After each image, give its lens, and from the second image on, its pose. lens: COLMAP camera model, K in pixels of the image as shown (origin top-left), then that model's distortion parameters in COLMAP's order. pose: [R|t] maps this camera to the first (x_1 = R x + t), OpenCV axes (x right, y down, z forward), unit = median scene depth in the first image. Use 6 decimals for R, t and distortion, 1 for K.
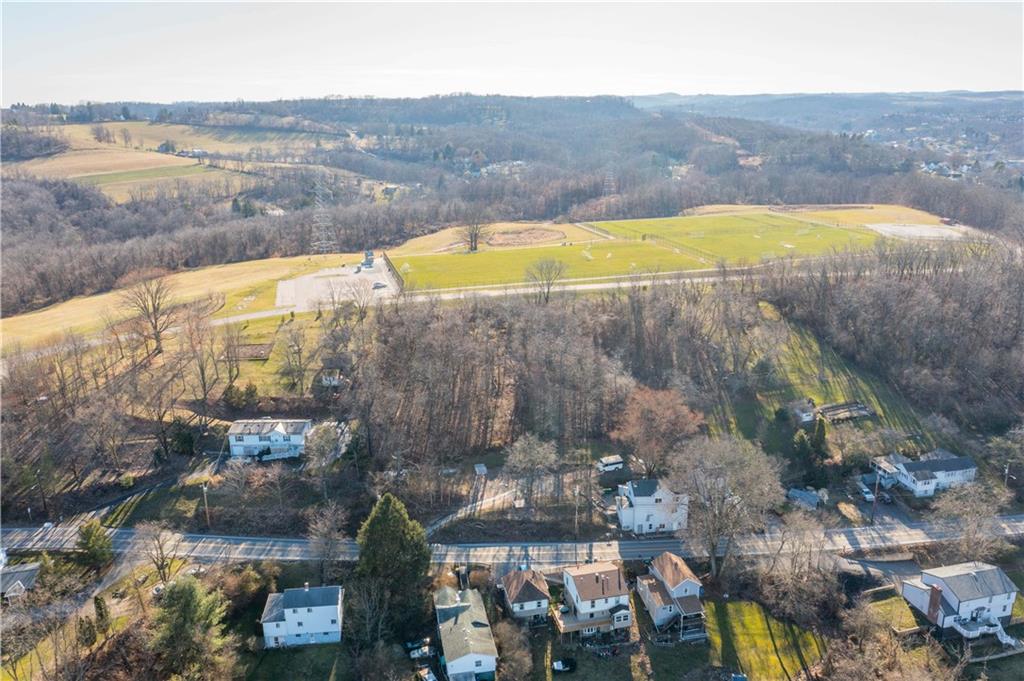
lens RADIAL K [[813.5, 0, 512.2], [0, 813.5, 342.5], [0, 0, 1]] dist [-0.017256, 0.001183]
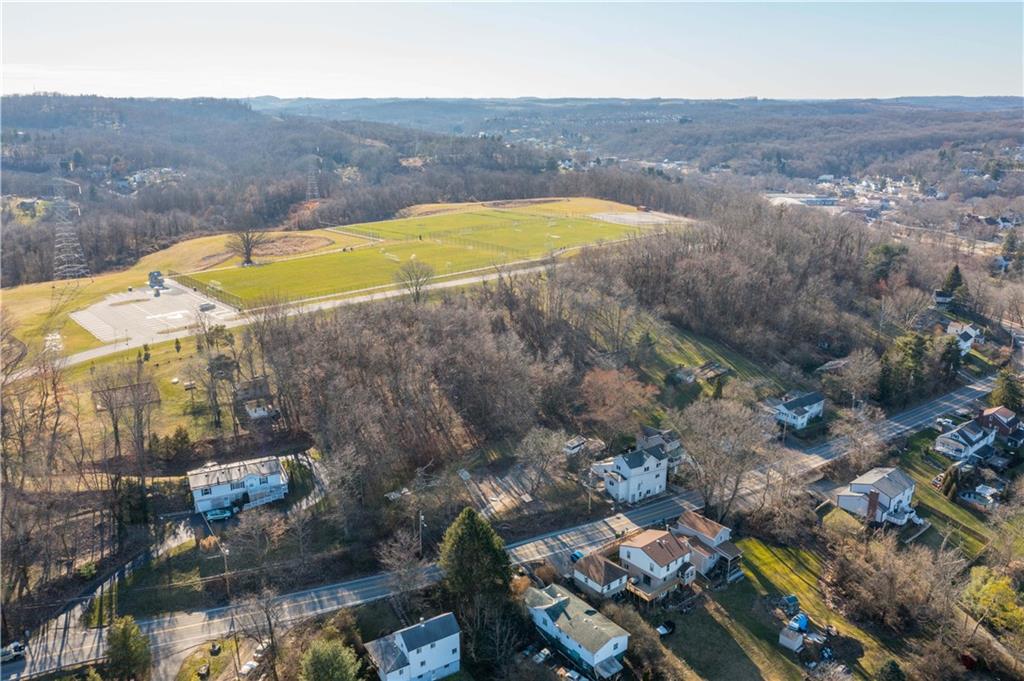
lens RADIAL K [[813.5, 0, 512.3], [0, 813.5, 338.6], [0, 0, 1]] dist [-0.017256, 0.001183]
pose [[0.890428, -0.114275, 0.440545, -0.407396], [0.118073, 0.992825, 0.018884, -0.019710], [-0.439542, 0.035201, 0.897532, 0.085649]]
